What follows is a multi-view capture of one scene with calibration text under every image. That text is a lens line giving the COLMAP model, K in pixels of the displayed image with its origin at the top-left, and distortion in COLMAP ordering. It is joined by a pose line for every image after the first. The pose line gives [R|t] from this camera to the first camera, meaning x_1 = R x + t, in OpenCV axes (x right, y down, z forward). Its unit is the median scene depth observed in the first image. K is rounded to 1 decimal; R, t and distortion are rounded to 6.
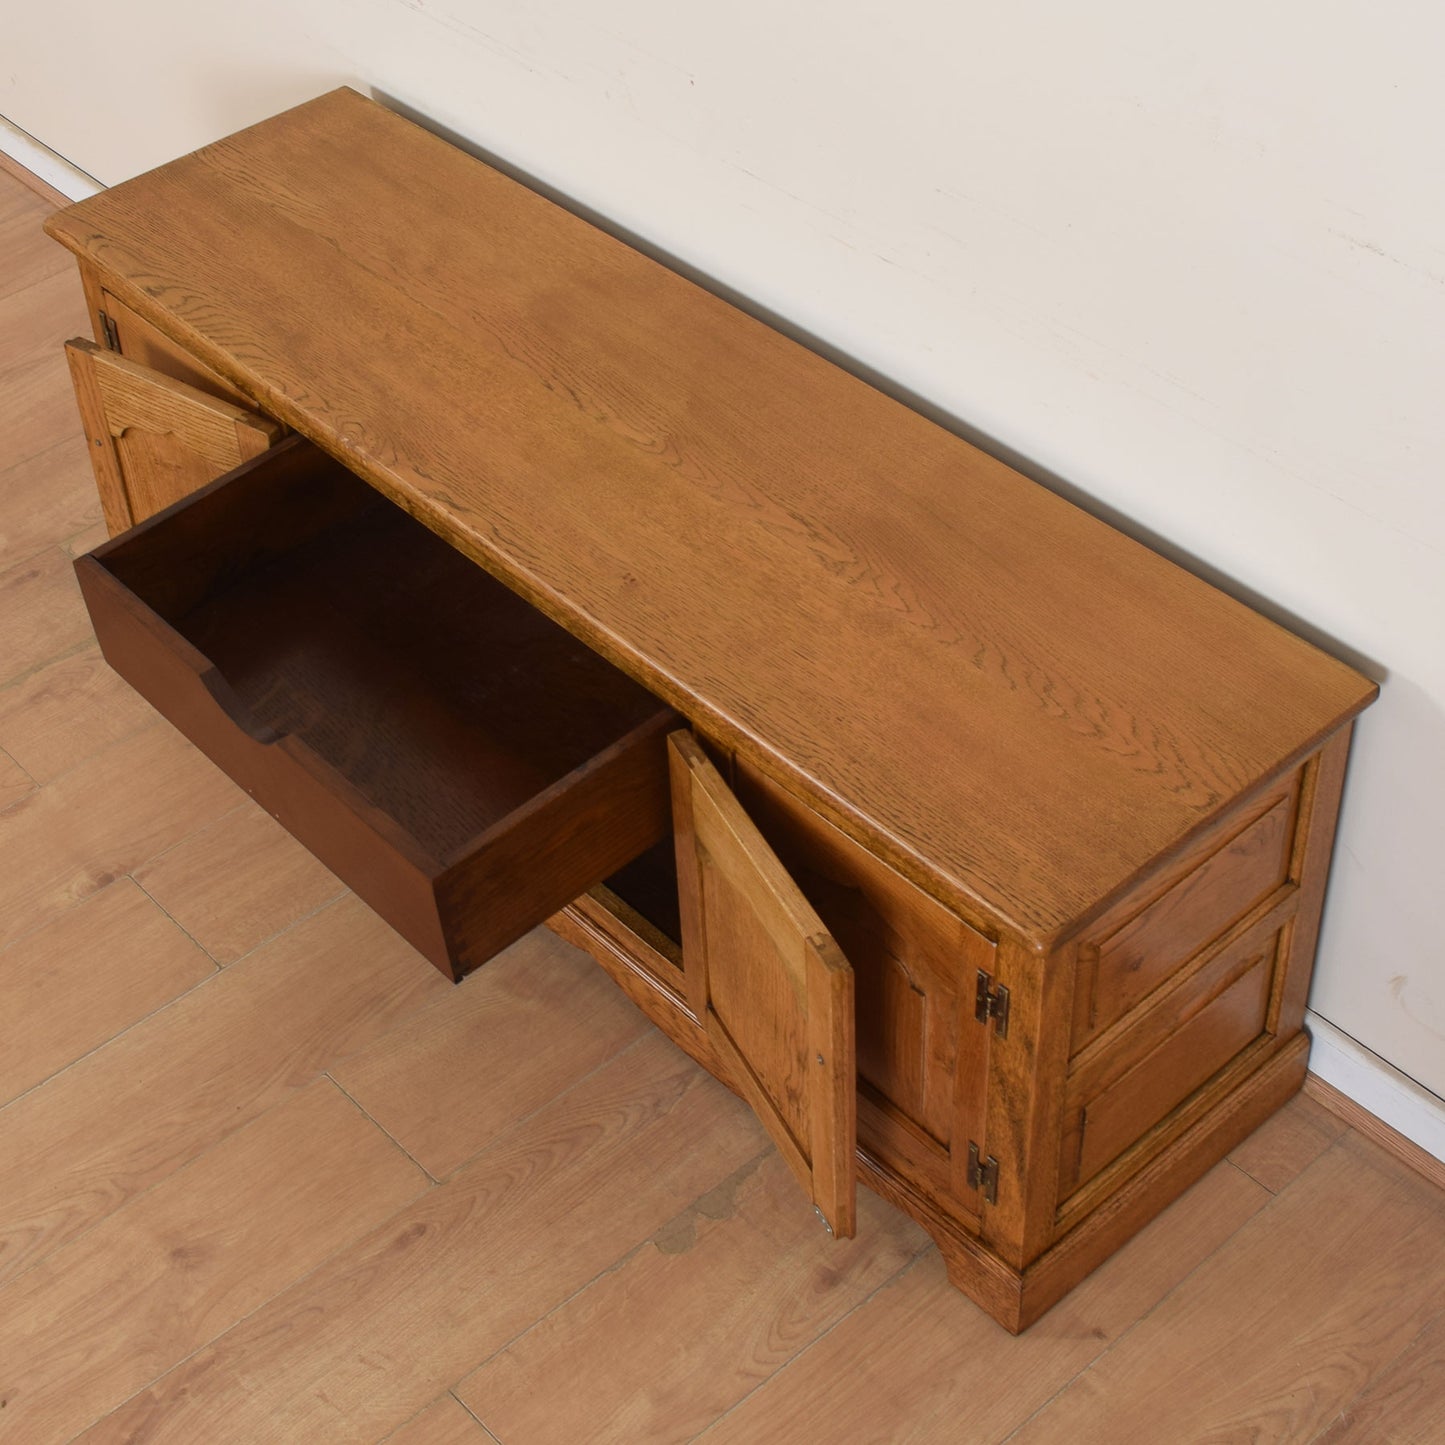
lens RADIAL K [[2550.9, 0, 656.5], [0, 2550.9, 531.6], [0, 0, 1]] dist [-0.078667, -0.075675]
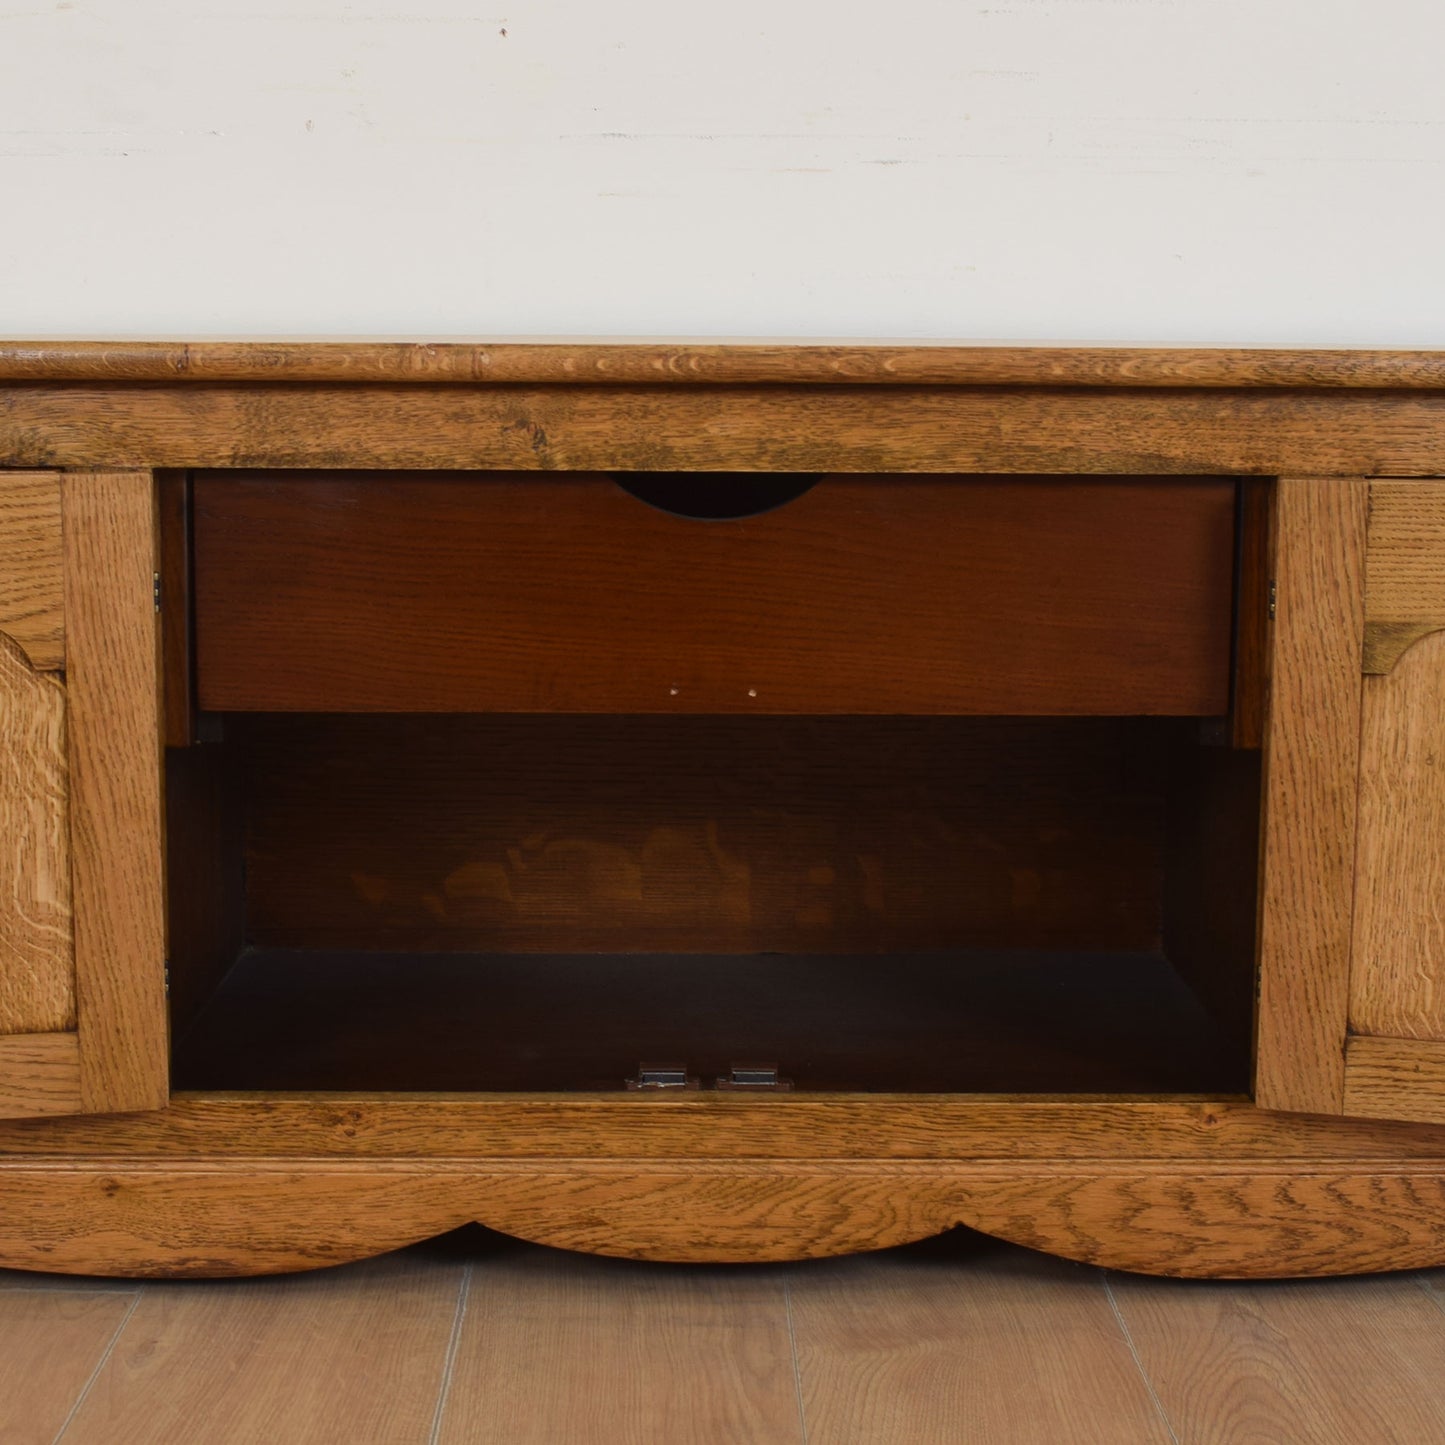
lens RADIAL K [[2732.2, 0, 700.4], [0, 2732.2, 668.9], [0, 0, 1]] dist [-0.096189, 0.055201]
pose [[0.649281, -0.036323, 0.759680, -0.584735], [0.444101, 0.828990, -0.339926, 0.275578], [-0.617420, 0.558083, 0.554379, 0.721496]]
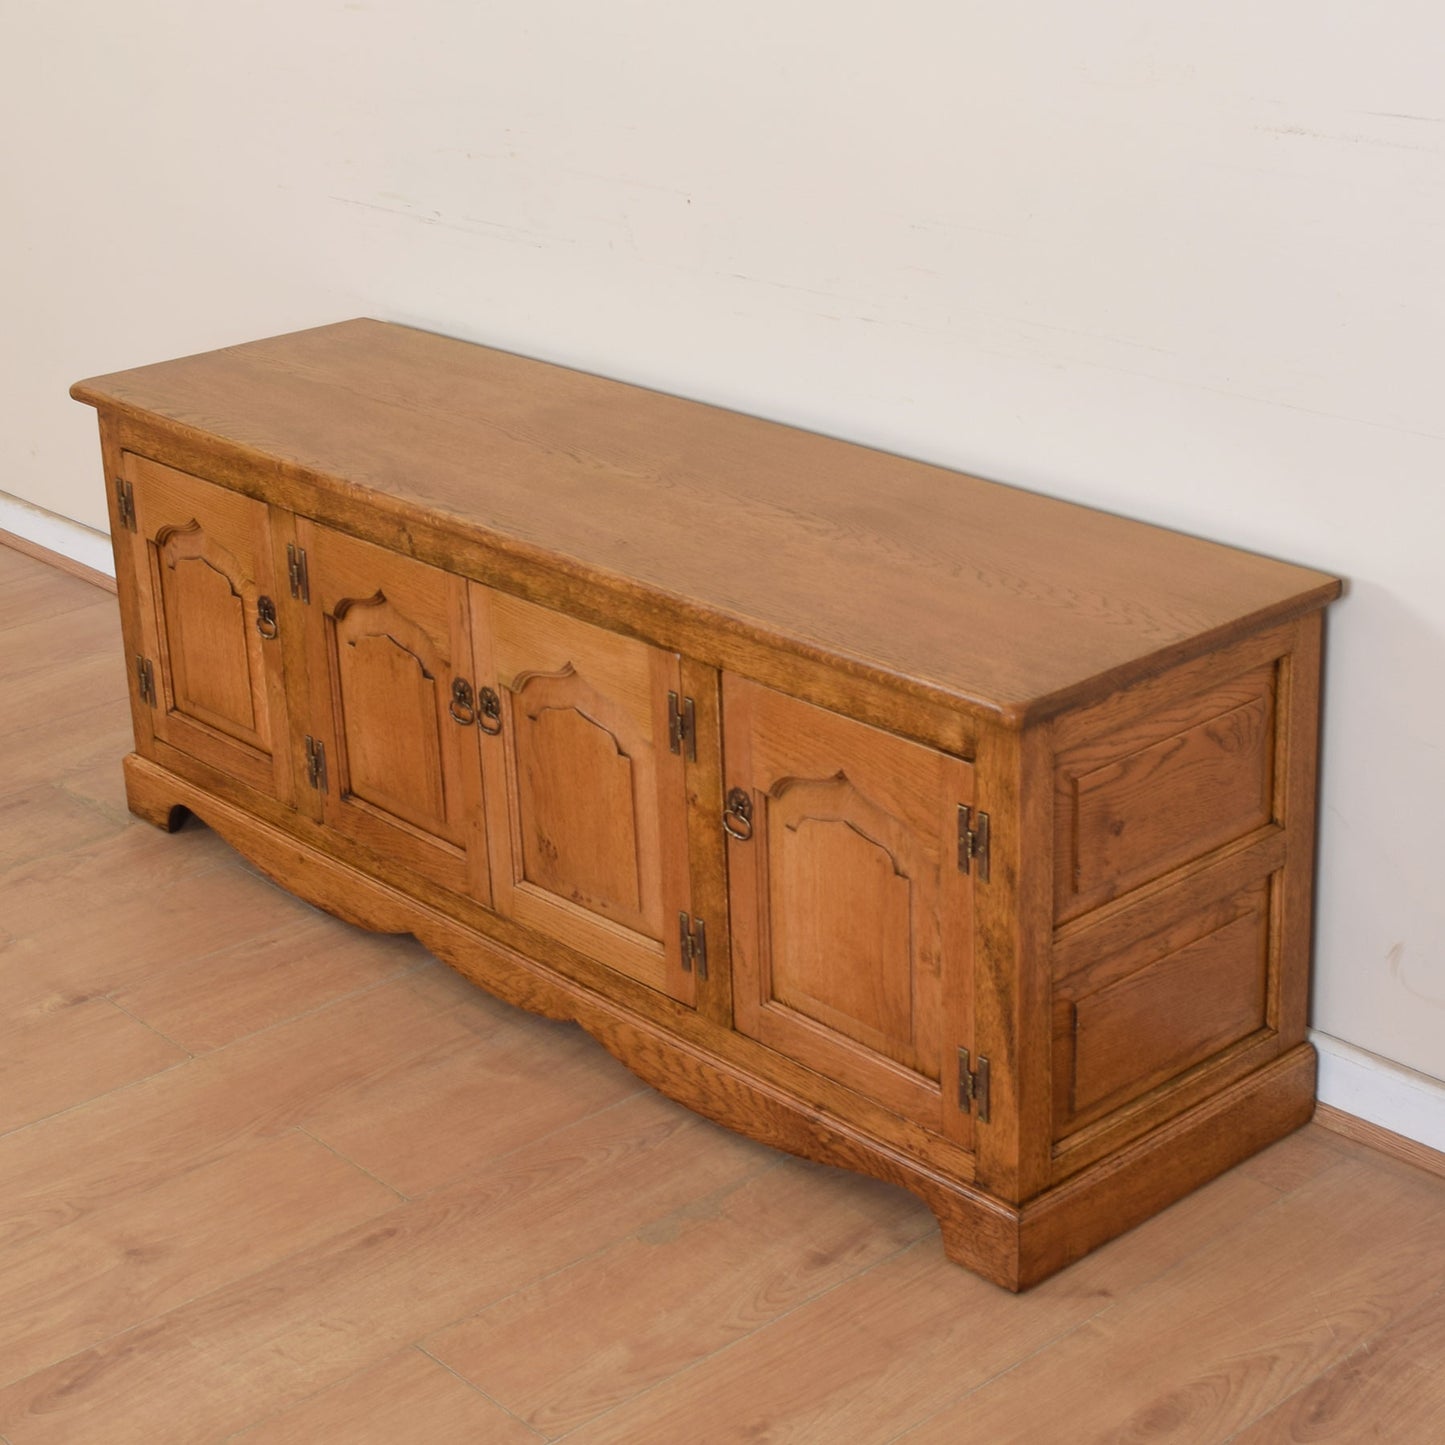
lens RADIAL K [[2777.5, 0, 700.4], [0, 2777.5, 570.1], [0, 0, 1]] dist [-0.089709, -0.045337]
pose [[0.999918, 0.011234, 0.006175, 0.014570], [-0.008468, 0.940475, -0.339758, 0.412275], [-0.009624, 0.339678, 0.940493, -0.060346]]
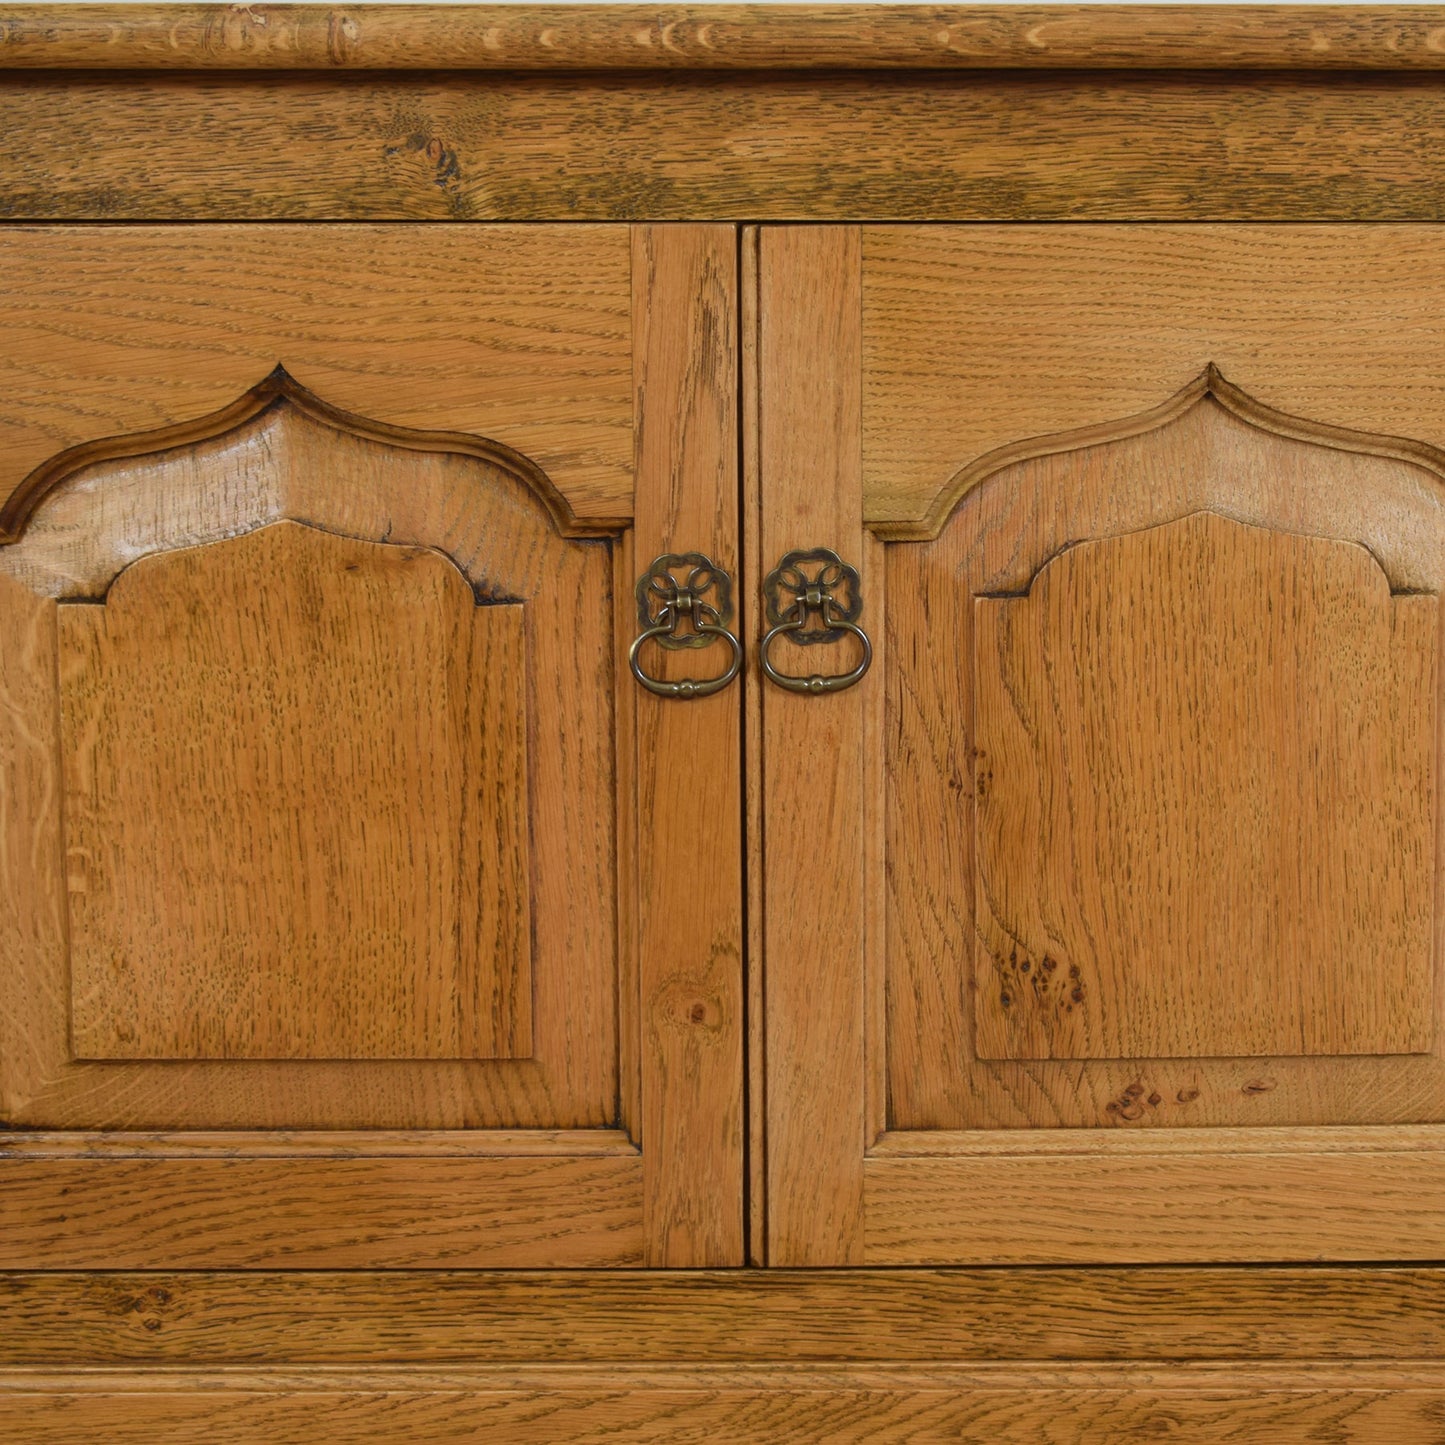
lens RADIAL K [[3951.0, 0, 861.4], [0, 3951.0, 752.5], [0, 0, 1]] dist [-0.031573, 0.119848]
pose [[0.647047, -0.082627, 0.757960, -0.504142], [0.449919, 0.843956, -0.292081, 0.250788], [-0.615551, 0.530011, 0.583255, 0.758201]]
